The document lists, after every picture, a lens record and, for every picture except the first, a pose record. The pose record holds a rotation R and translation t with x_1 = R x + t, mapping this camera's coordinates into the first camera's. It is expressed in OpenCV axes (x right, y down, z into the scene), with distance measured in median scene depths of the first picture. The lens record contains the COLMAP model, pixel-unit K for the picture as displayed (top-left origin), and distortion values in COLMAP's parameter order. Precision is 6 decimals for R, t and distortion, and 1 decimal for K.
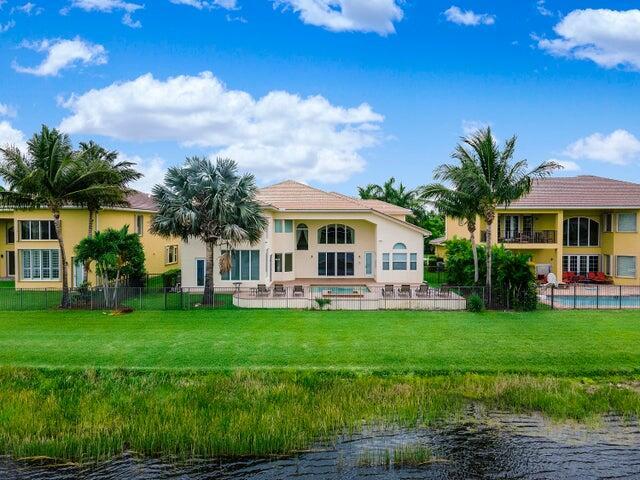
lens RADIAL K [[445.8, 0, 318.7], [0, 445.8, 234.2], [0, 0, 1]] dist [0.028384, 0.003071]
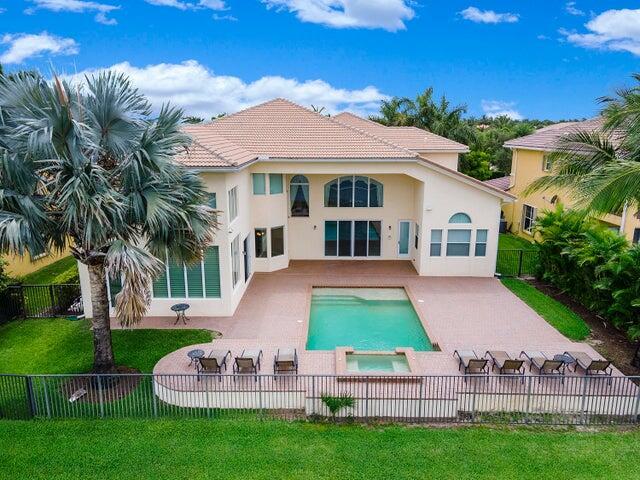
lens RADIAL K [[445.8, 0, 315.9], [0, 445.8, 227.0], [0, 0, 1]] dist [0.028384, 0.003071]
pose [[0.999879, 0.001634, -0.015488, -0.004959], [0.001539, 0.979251, 0.202647, -0.101618], [0.015498, -0.202647, 0.979129, 0.487528]]
